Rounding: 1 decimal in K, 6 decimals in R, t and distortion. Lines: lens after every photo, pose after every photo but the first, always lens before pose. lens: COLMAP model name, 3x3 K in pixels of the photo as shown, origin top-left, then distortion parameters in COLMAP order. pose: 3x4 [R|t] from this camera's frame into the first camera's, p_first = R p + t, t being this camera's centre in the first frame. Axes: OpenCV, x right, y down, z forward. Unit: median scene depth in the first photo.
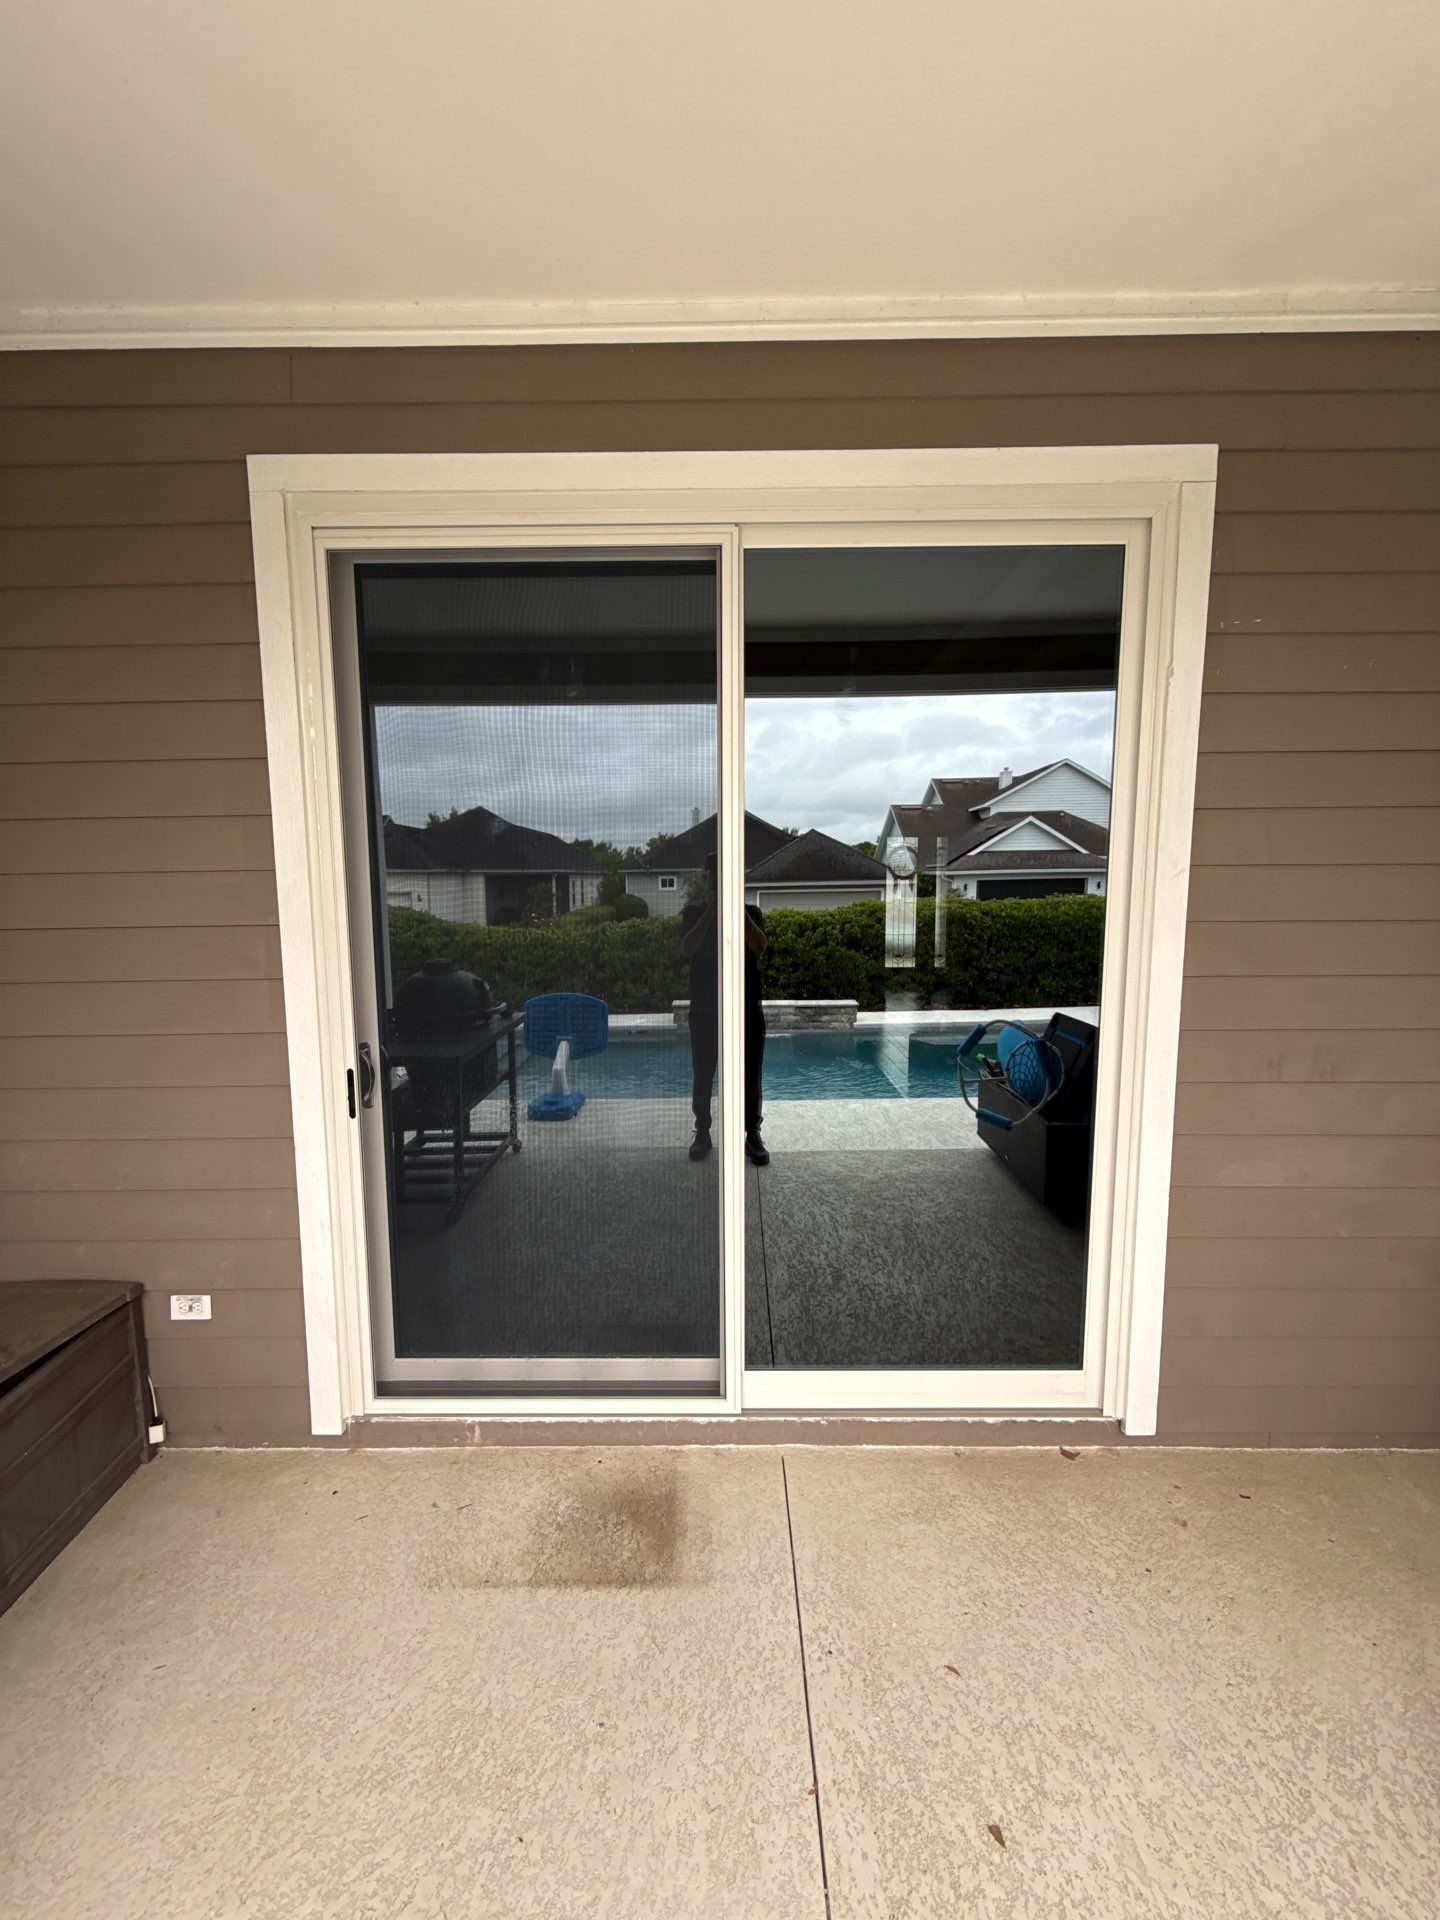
lens RADIAL K [[759.8, 0, 720.0], [0, 759.8, 960.0], [0, 0, 1]] dist [-0.002224, 0.000244]
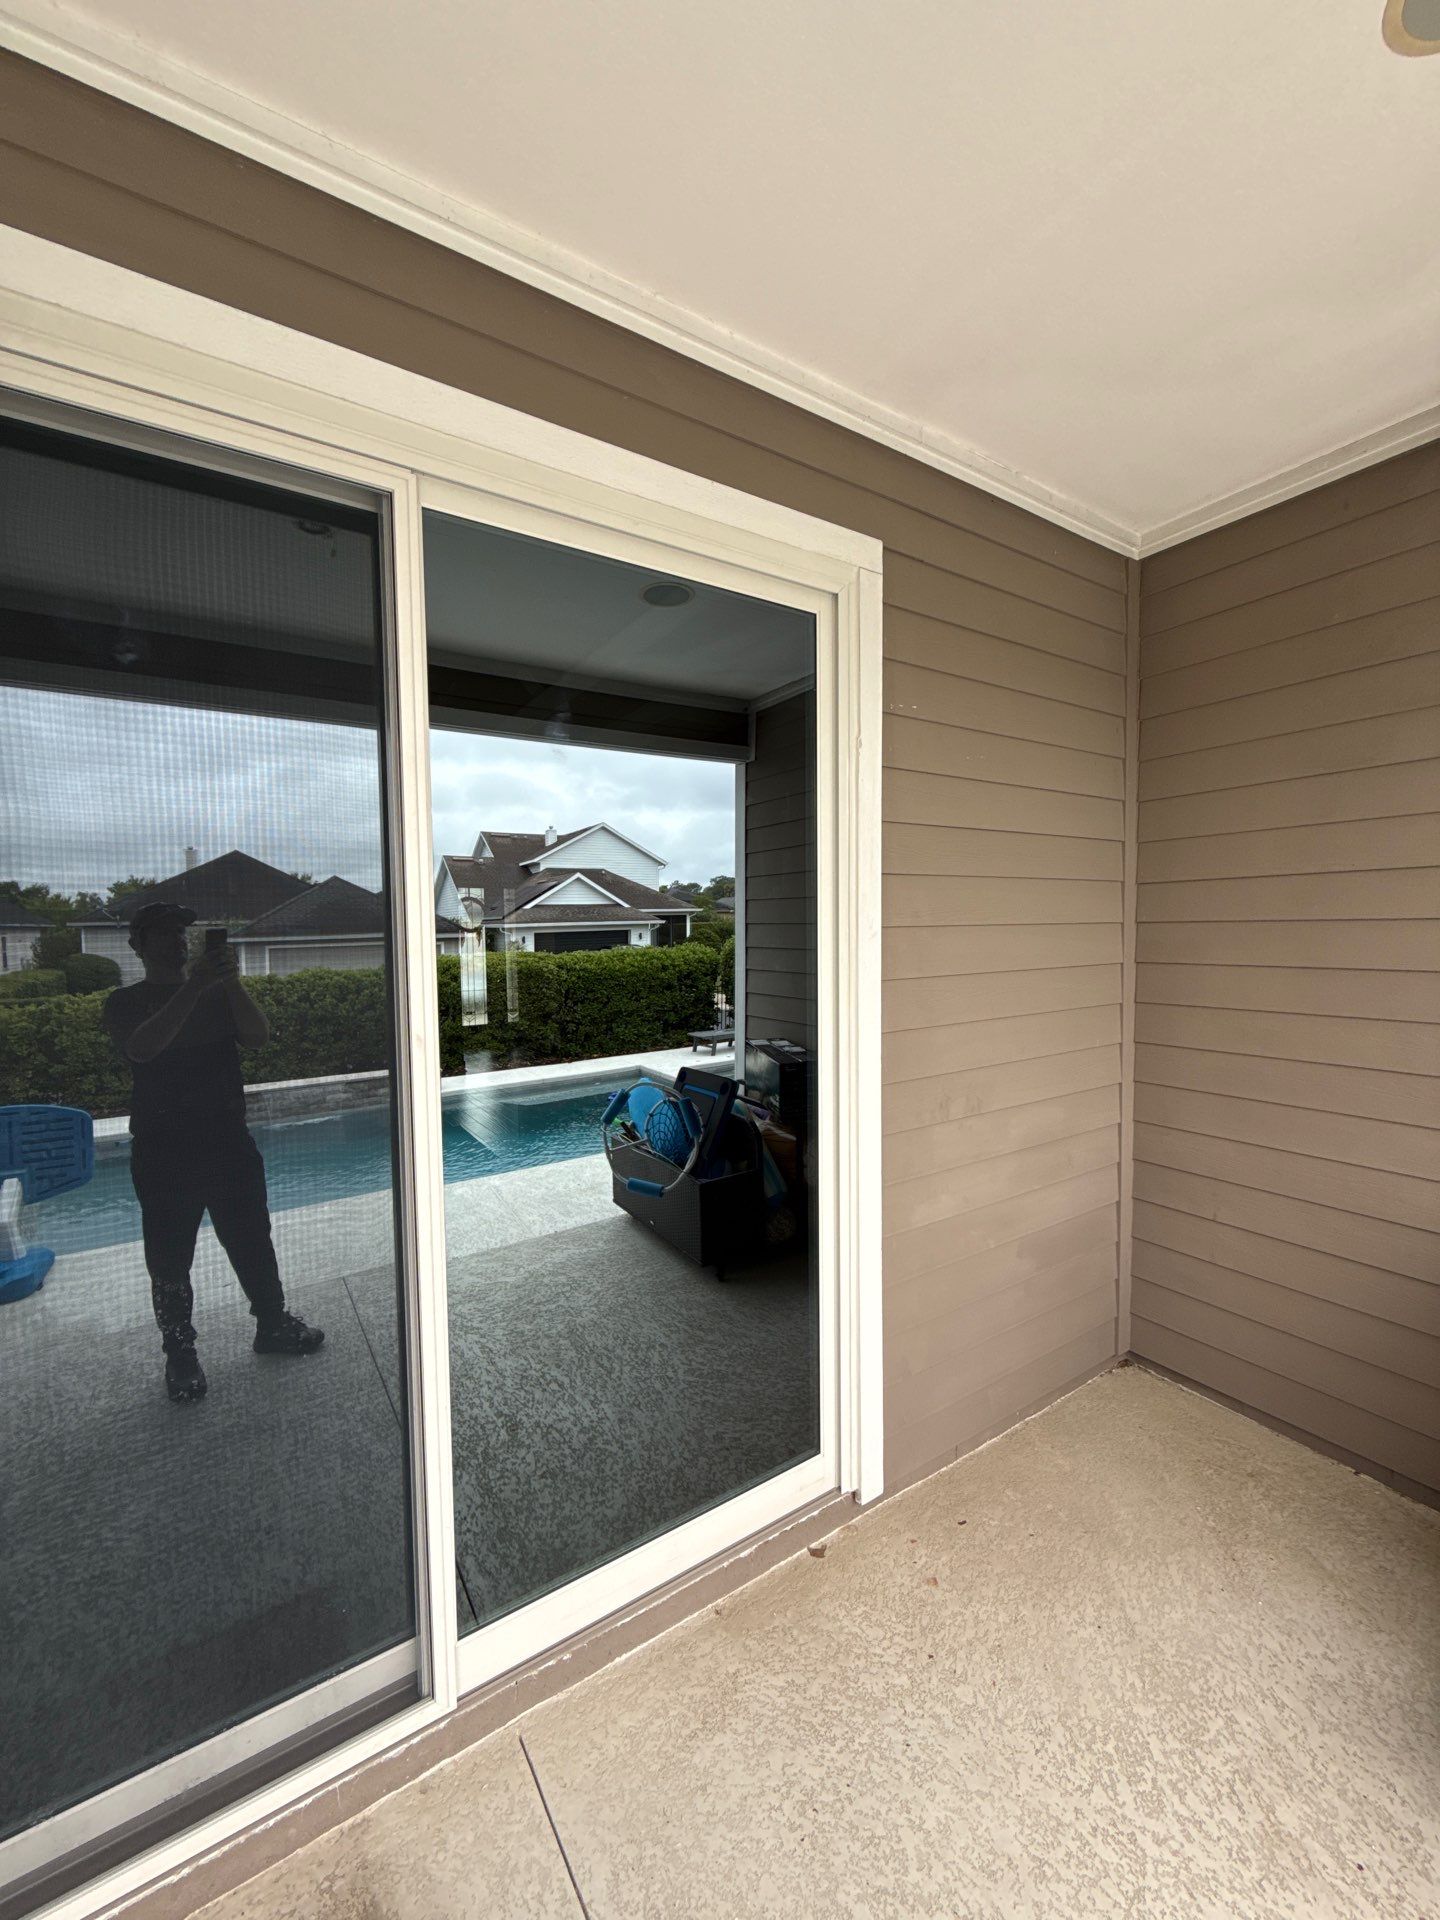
lens RADIAL K [[756.5, 0, 721.1], [0, 756.5, 962.5], [0, 0, 1]] dist [-0.001860, -0.000145]
pose [[0.832788, -0.033553, 0.552574, -0.136193], [0.069371, 0.996619, -0.044034, -0.043356], [-0.549228, 0.075004, 0.832300, 0.242915]]
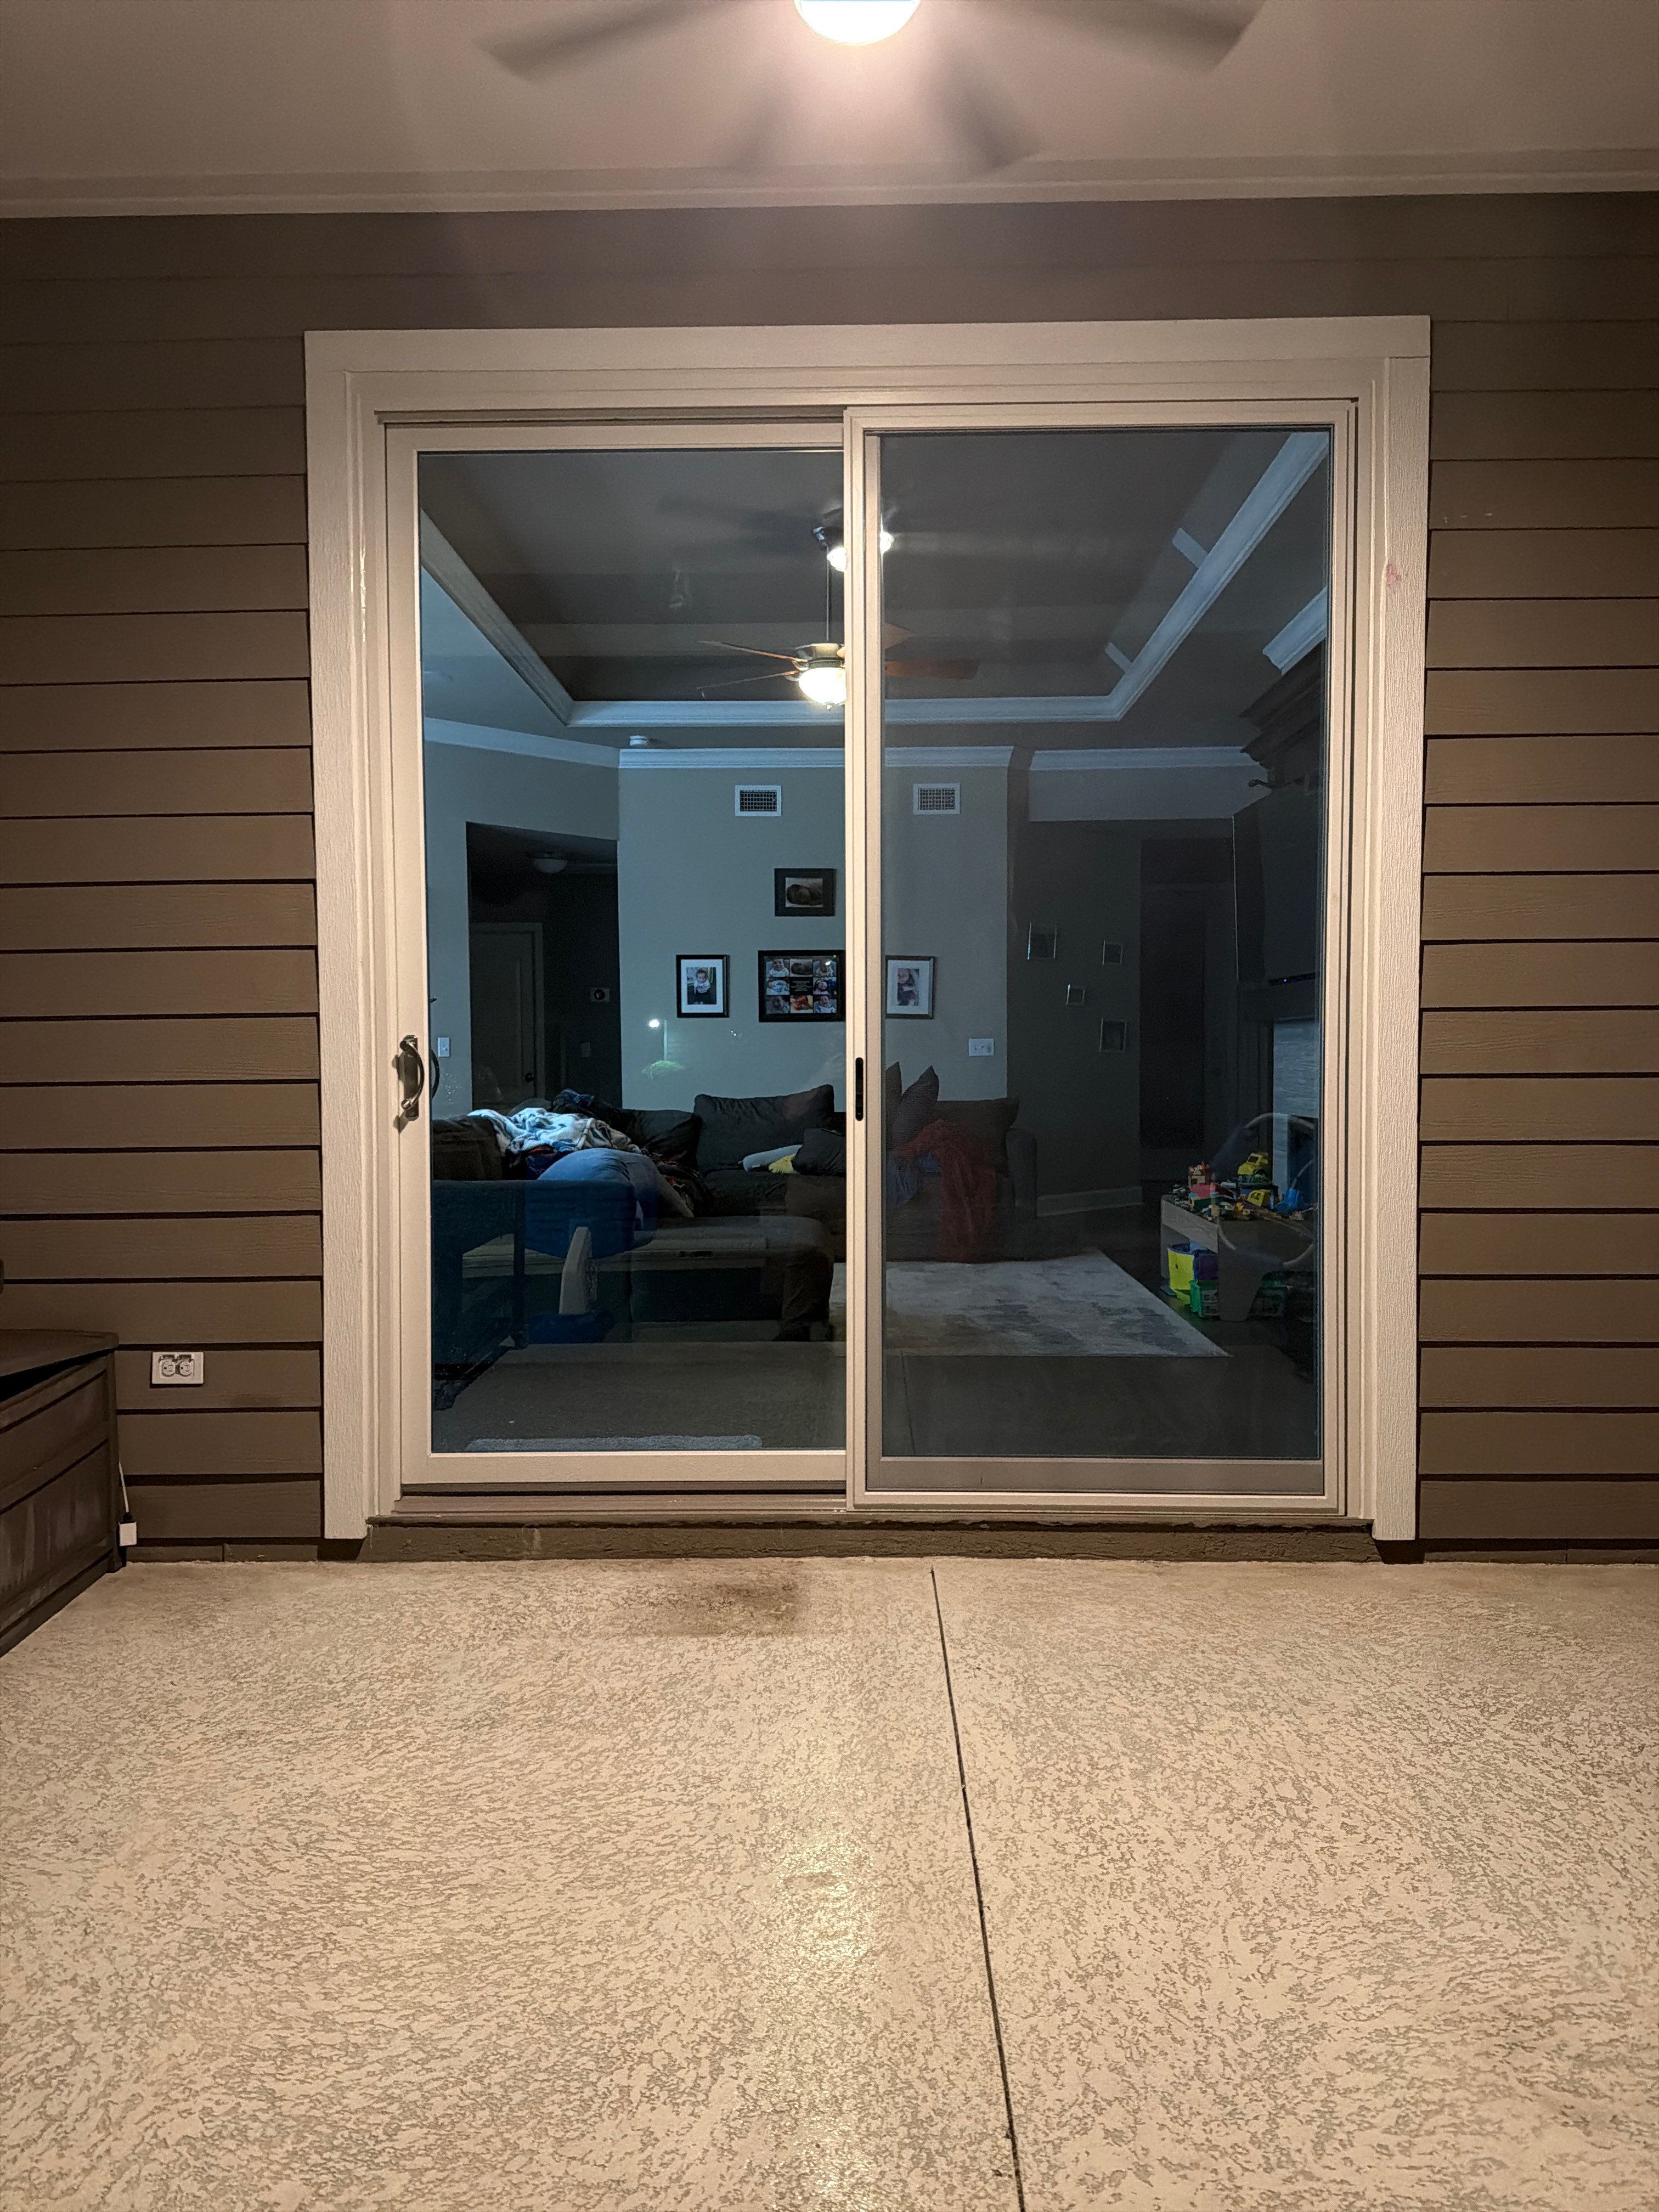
lens RADIAL K [[1521.7, 0, 829.5], [0, 1521.7, 1106.0], [0, 0, 1]] dist [-0.001667, -0.003828]
pose [[0.999942, -0.000341, -0.010734, -0.005114], [-0.000355, 0.997901, -0.064763, 0.296926], [0.010734, 0.064763, 0.997843, -0.601646]]
